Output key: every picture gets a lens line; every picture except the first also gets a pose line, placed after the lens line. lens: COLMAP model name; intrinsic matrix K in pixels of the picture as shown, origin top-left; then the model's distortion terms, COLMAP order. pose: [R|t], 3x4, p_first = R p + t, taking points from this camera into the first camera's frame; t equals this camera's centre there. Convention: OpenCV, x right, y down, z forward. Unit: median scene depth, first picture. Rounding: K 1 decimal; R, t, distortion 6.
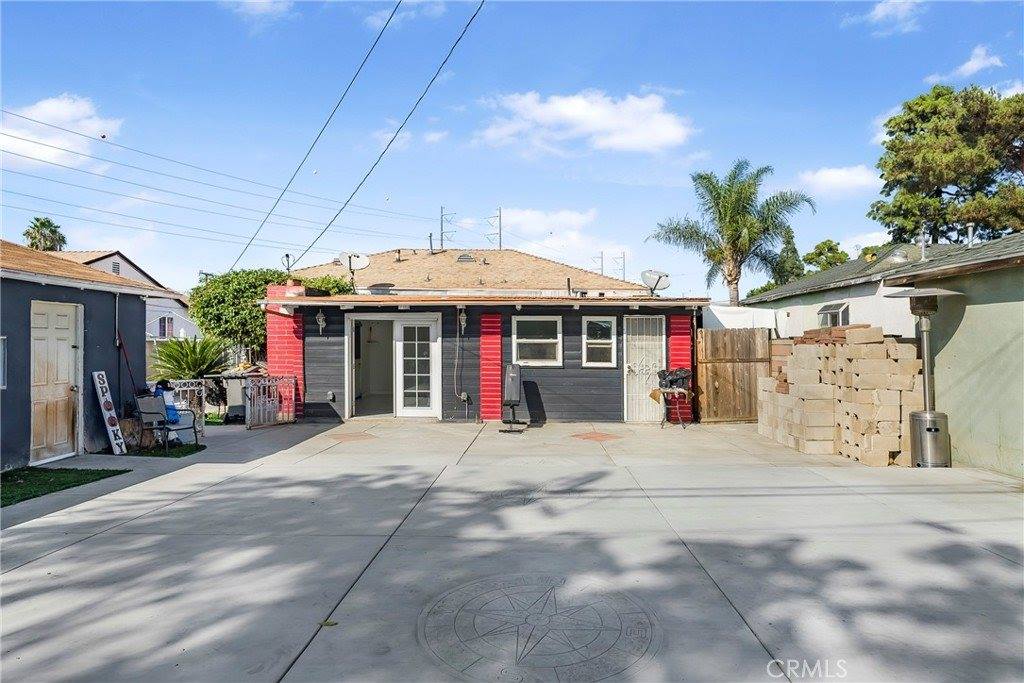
lens RADIAL K [[618.0, 0, 514.0], [0, 618.0, 338.9], [0, 0, 1]] dist [0.004123, 0.001149]
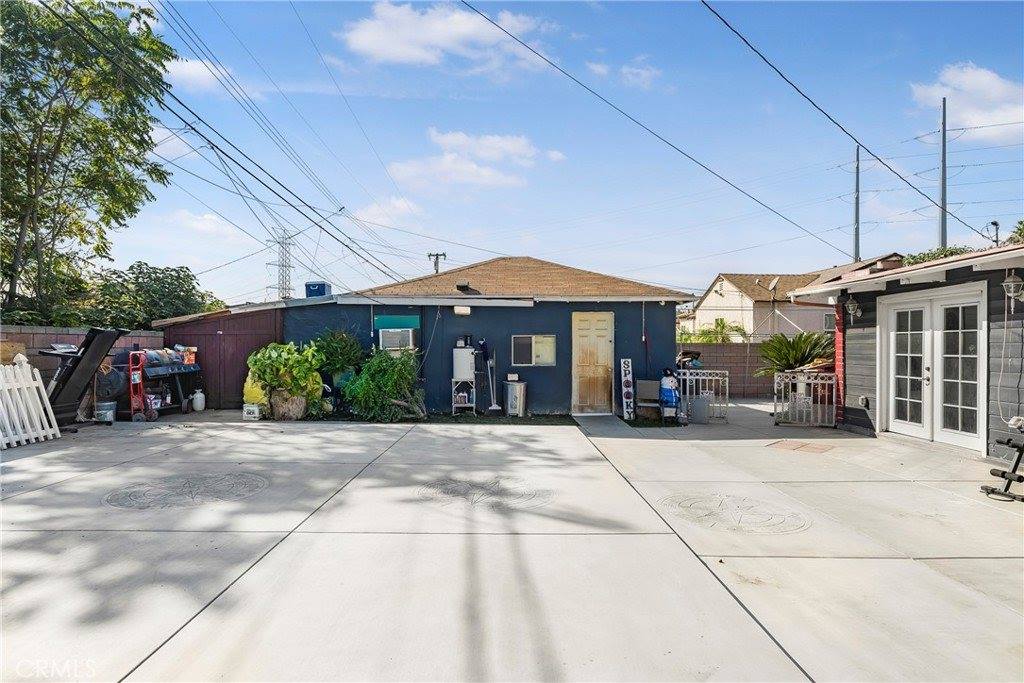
lens RADIAL K [[562.5, 0, 513.1], [0, 562.5, 348.0], [0, 0, 1]] dist [-0.001850, 0.003004]
pose [[-0.012857, -0.001941, -0.999915, 0.445219], [0.009768, 0.999950, -0.002067, 0.020430], [0.999870, -0.009794, -0.012837, 0.556933]]
